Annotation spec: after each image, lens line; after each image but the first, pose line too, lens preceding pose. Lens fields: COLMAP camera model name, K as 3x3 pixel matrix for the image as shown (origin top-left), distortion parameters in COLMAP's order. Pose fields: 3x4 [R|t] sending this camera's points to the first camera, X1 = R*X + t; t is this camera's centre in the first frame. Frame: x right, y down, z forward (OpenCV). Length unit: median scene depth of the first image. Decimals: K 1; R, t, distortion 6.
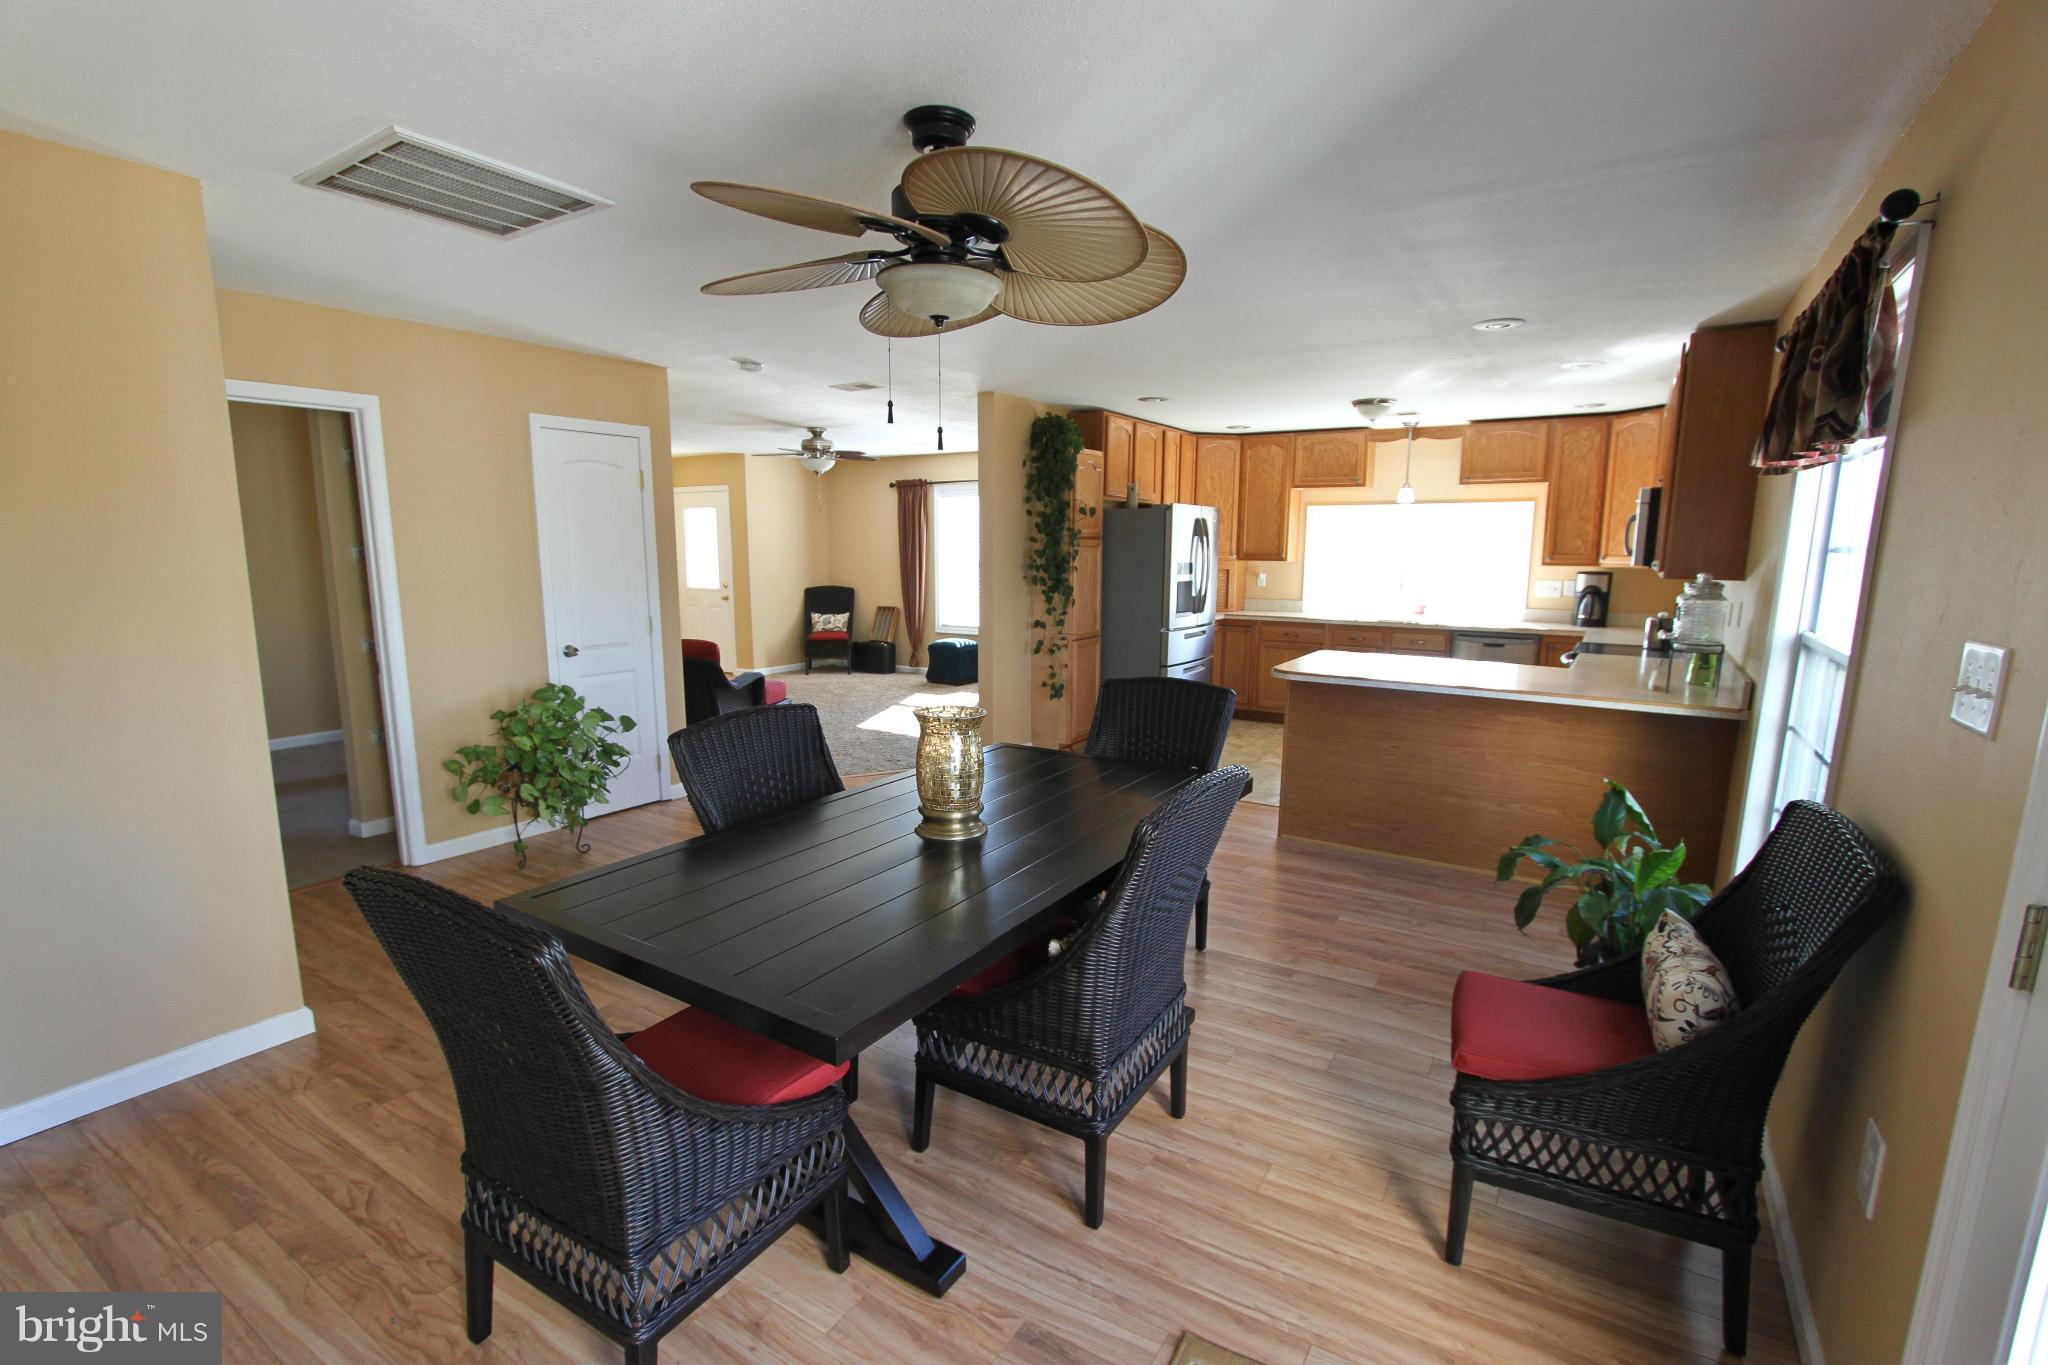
lens RADIAL K [[933.3, 0, 1011.2], [0, 933.3, 702.9], [0, 0, 1]] dist [-0.025036, 0.003658]
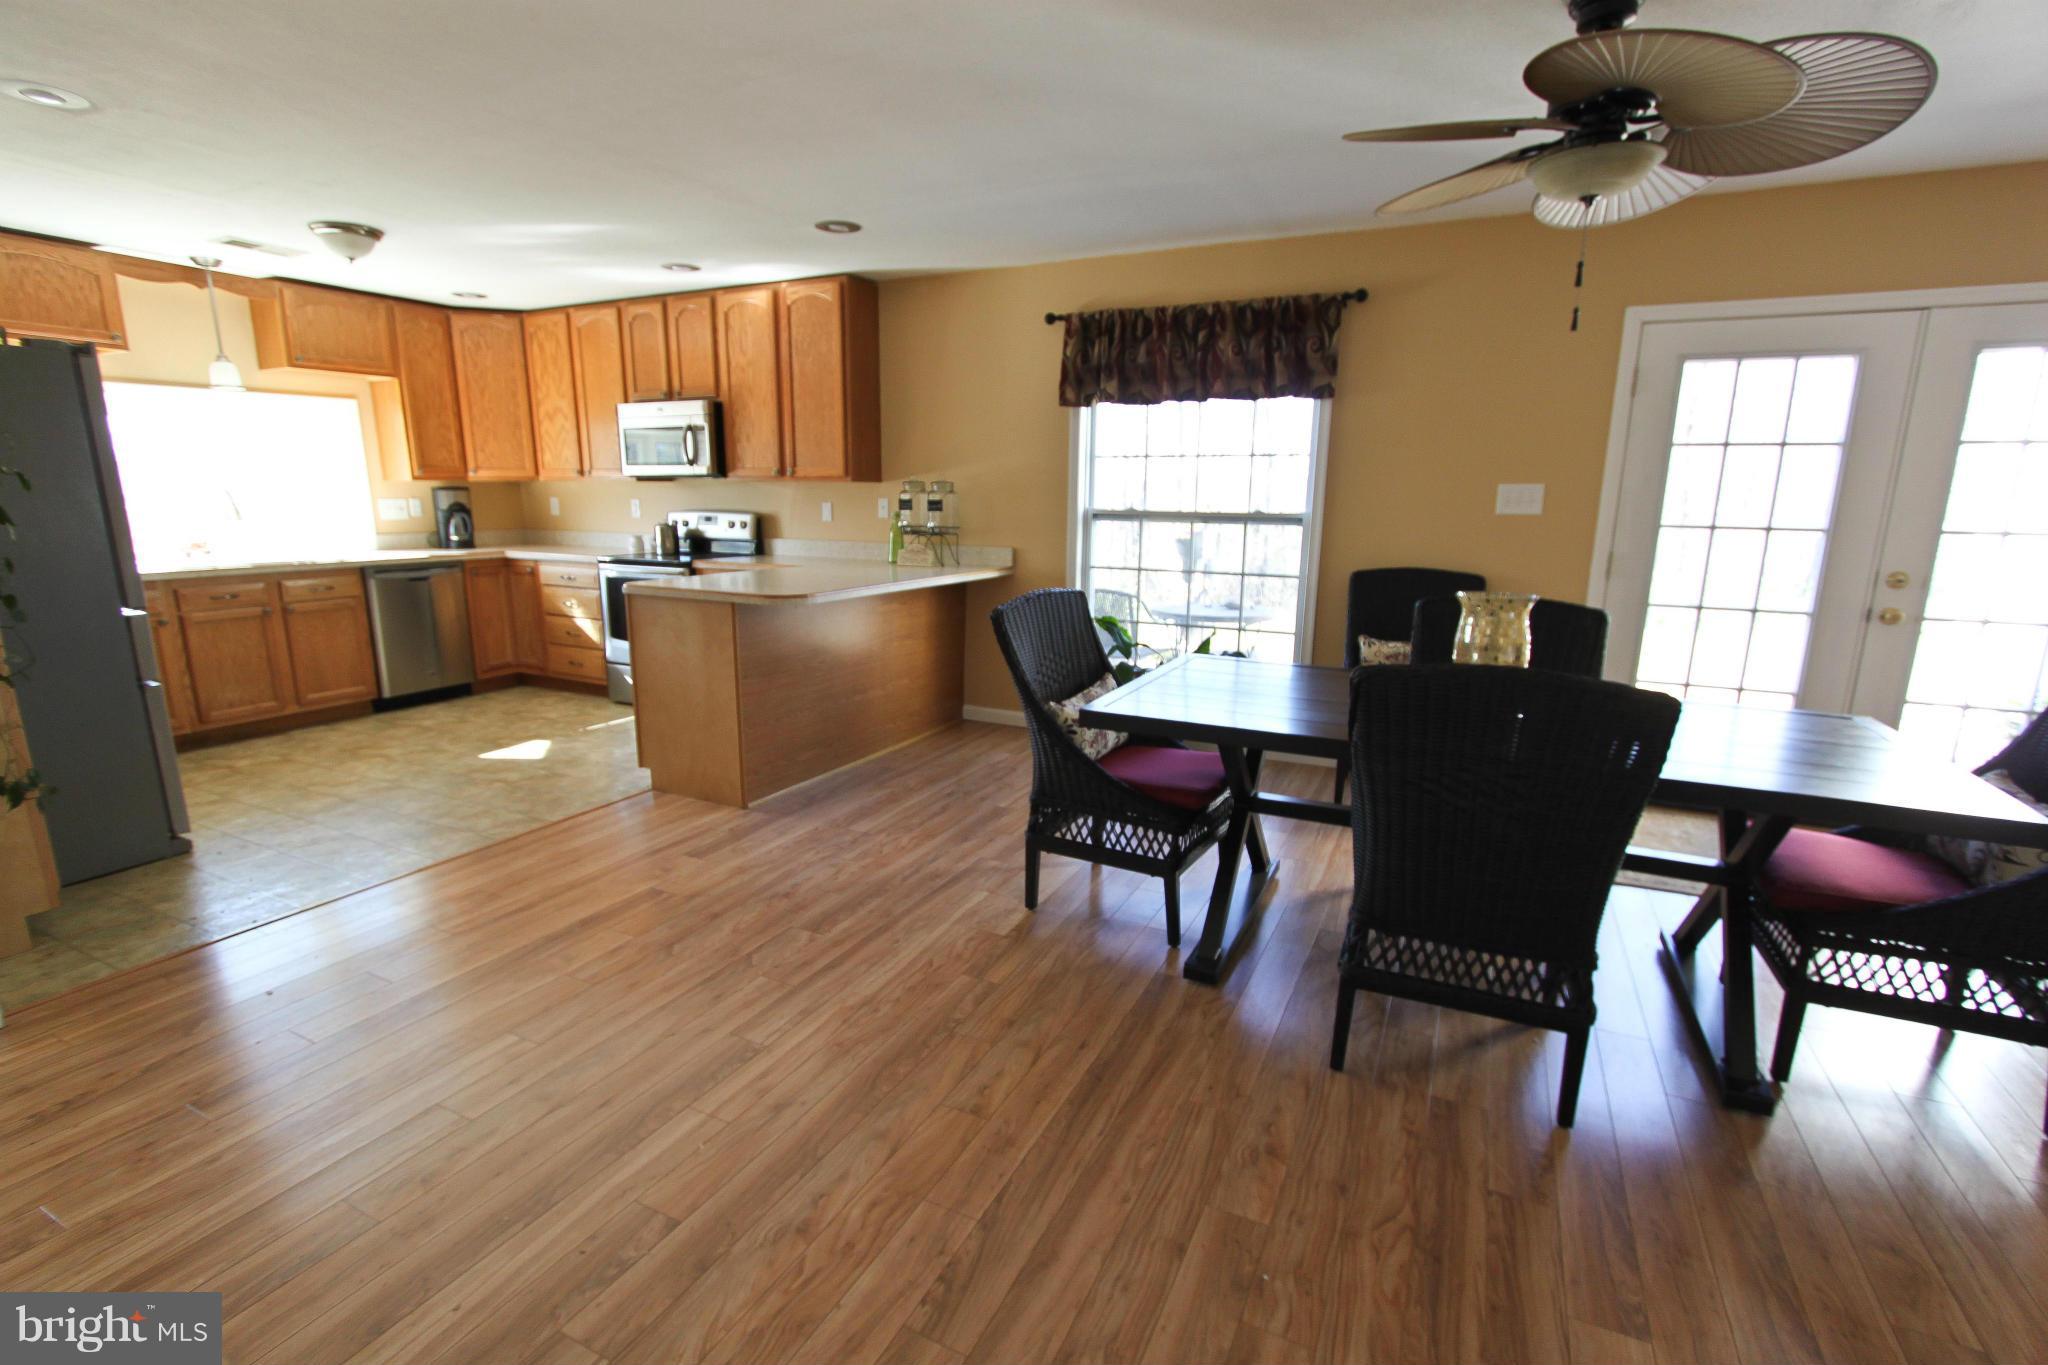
lens RADIAL K [[933.3, 0, 1025.3], [0, 933.3, 704.8], [0, 0, 1]] dist [-0.025036, 0.003658]
pose [[-0.120474, -0.225751, 0.966707, -0.638859], [0.155933, 0.957408, 0.243012, -0.128834], [-0.980393, 0.180018, -0.080141, 1.028342]]
